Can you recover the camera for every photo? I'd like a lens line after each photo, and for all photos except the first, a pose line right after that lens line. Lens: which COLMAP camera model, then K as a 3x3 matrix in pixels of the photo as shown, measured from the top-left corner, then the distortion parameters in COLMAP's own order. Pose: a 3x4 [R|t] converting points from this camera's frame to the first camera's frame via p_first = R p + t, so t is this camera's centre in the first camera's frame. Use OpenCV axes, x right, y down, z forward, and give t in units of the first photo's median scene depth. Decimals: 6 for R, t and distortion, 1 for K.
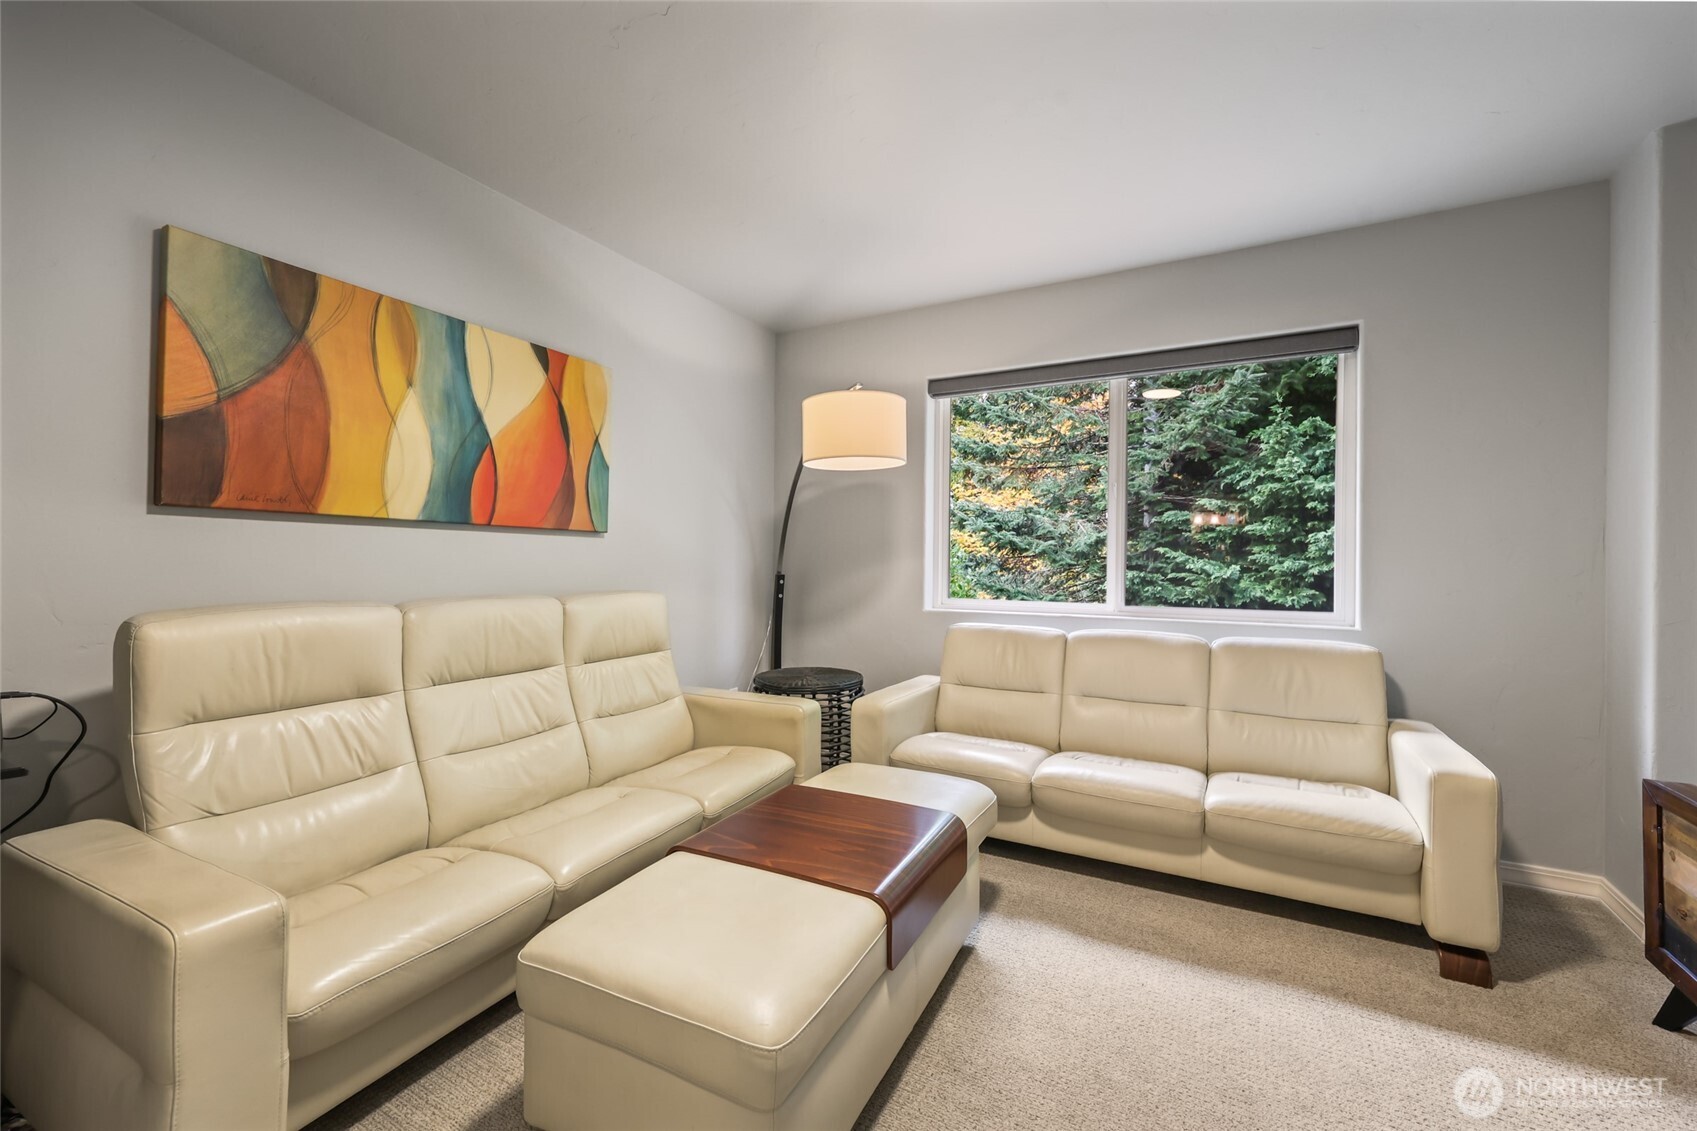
lens RADIAL K [[698.1, 0, 848.5], [0, 698.1, 561.8], [0, 0, 1]] dist [0.001986, -0.000403]
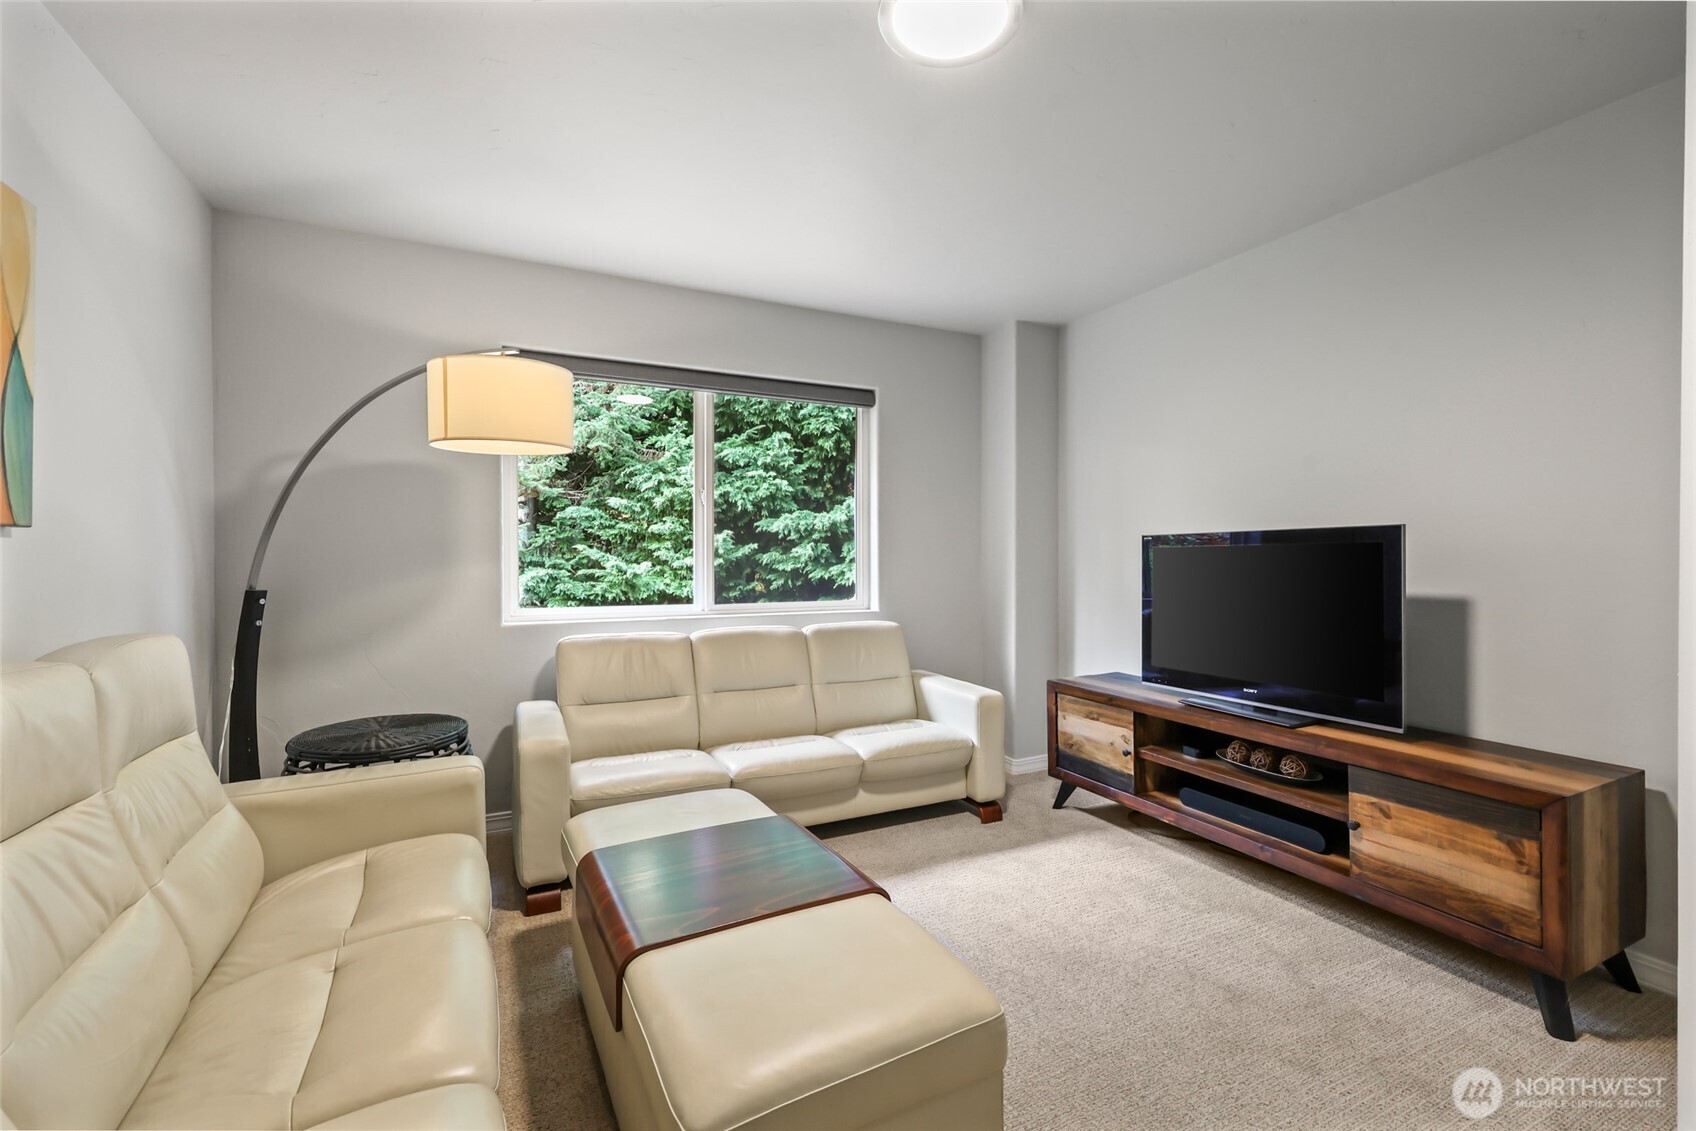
lens RADIAL K [[741.7, 0, 855.7], [0, 741.7, 557.1], [0, 0, 1]] dist [0.000053, -0.000369]
pose [[0.556396, -0.010832, 0.830847, -0.455936], [0.006078, 0.999941, 0.008966, -0.020254], [-0.830895, 0.000062, 0.556429, 0.193361]]
